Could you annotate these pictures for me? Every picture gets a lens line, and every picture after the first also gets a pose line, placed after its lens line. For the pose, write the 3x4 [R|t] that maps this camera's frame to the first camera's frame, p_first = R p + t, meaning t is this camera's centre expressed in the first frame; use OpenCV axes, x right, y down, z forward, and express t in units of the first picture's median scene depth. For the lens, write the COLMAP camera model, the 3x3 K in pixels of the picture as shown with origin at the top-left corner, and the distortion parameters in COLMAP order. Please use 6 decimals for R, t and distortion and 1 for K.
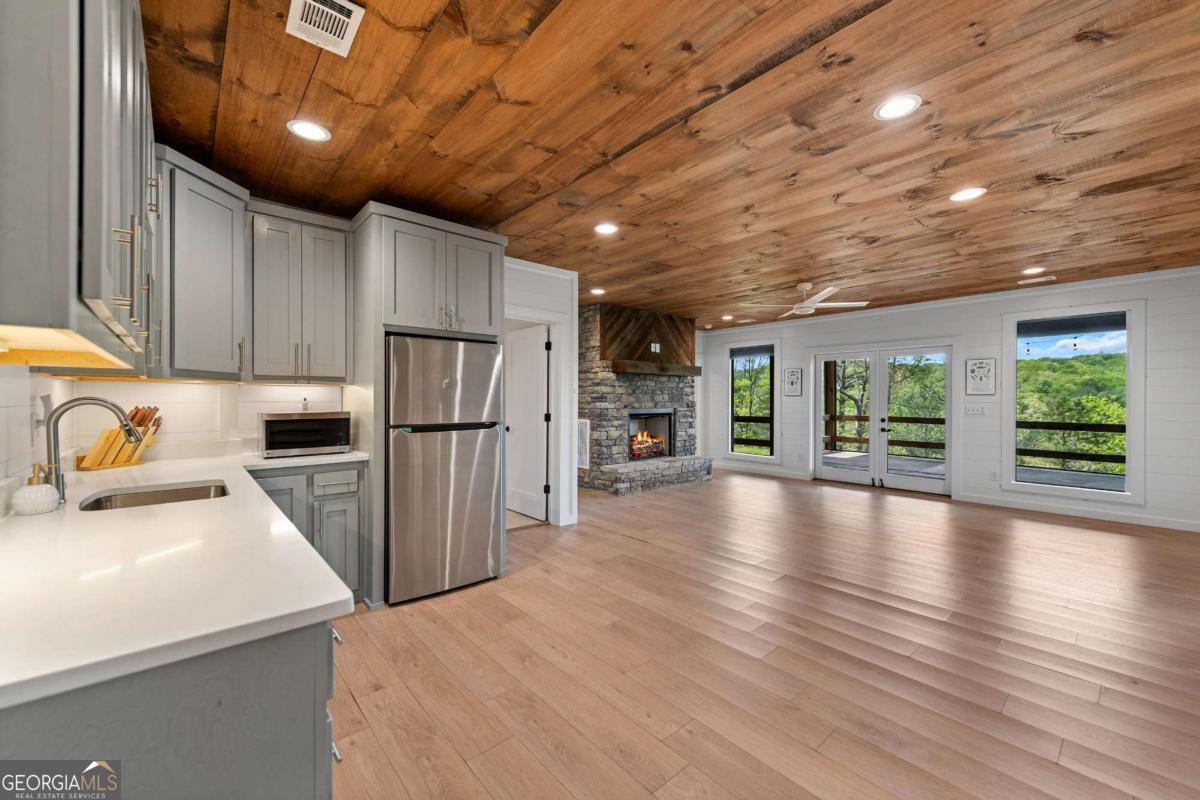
lens RADIAL K [[472.8, 0, 607.0], [0, 472.8, 400.7], [0, 0, 1]] dist [0.012904, -0.003191]
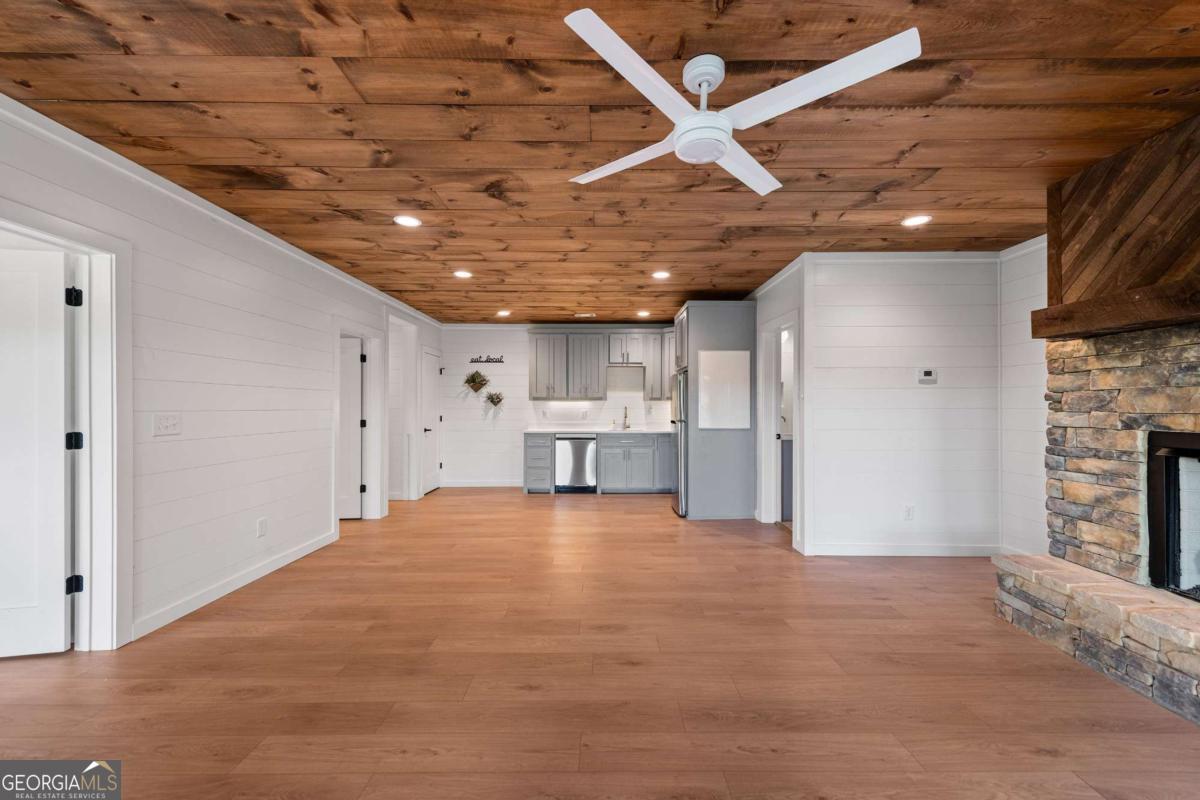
lens RADIAL K [[472.8, 0, 594.2], [0, 472.8, 404.0], [0, 0, 1]] dist [0.012904, -0.003191]
pose [[-0.681061, -0.007820, -0.732185, 1.288375], [-0.003559, 0.999967, -0.007370, 0.001354], [0.732218, -0.002414, -0.681066, 2.101270]]
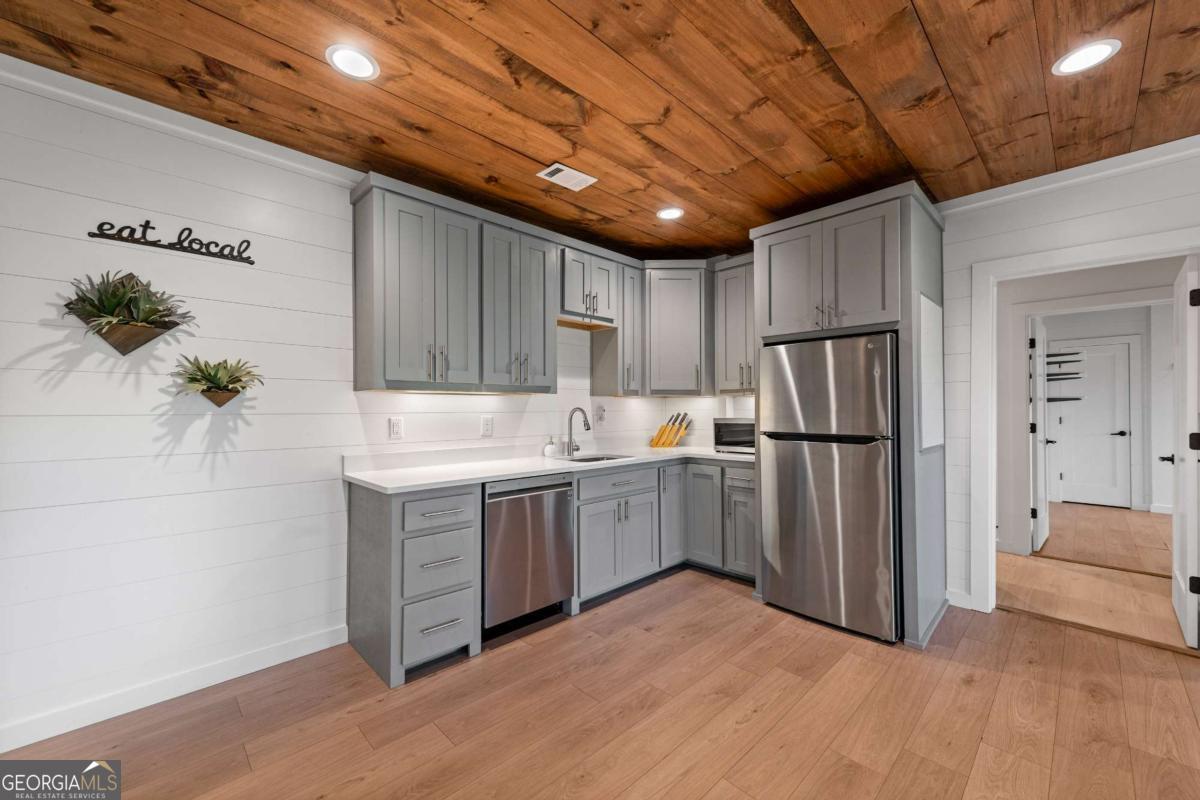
lens RADIAL K [[472.8, 0, 600.6], [0, 472.8, 406.0], [0, 0, 1]] dist [0.012904, -0.003191]
pose [[0.037057, -0.006778, -0.999290, 0.570346], [0.001496, 0.999976, -0.006727, 0.000740], [0.999312, -0.001246, 0.037066, 0.577144]]
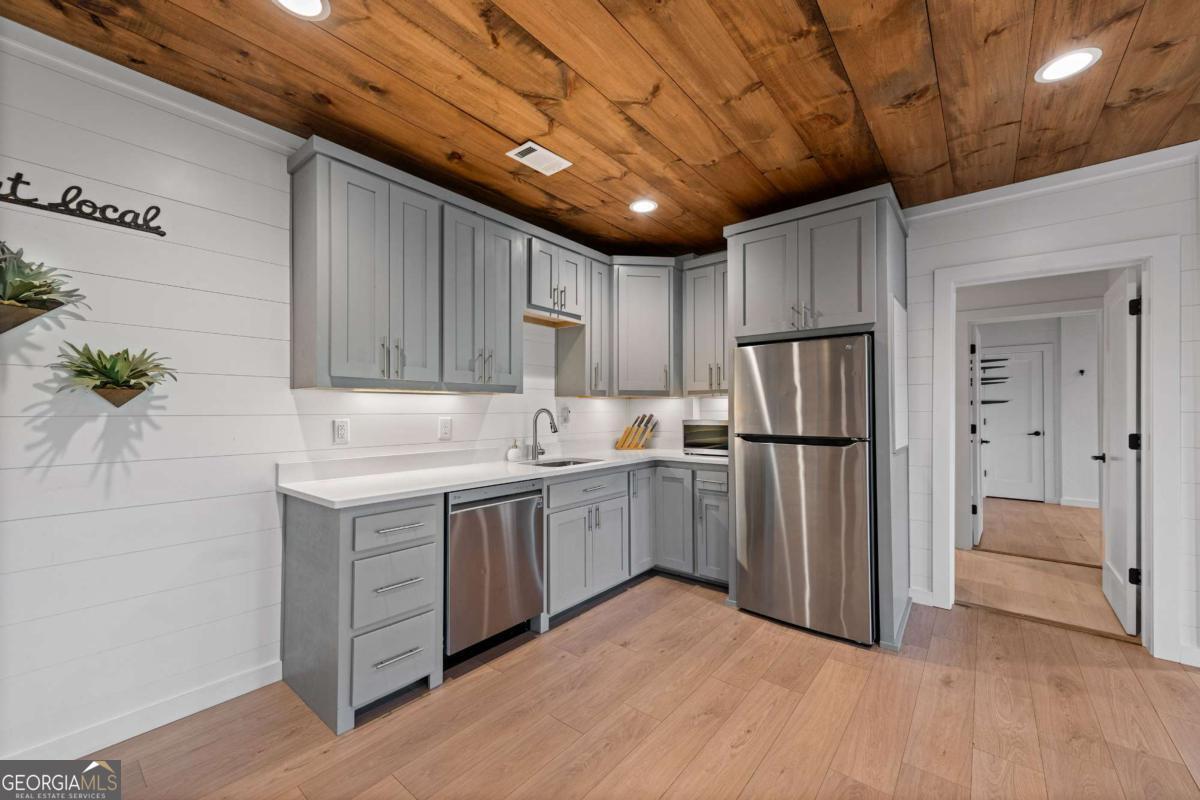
lens RADIAL K [[472.8, 0, 602.1], [0, 472.8, 405.7], [0, 0, 1]] dist [0.012904, -0.003191]
pose [[0.152337, -0.009650, -0.988281, 0.504676], [-0.000393, 0.999952, -0.009825, 0.000771], [0.988328, 0.001885, 0.152326, 0.530239]]
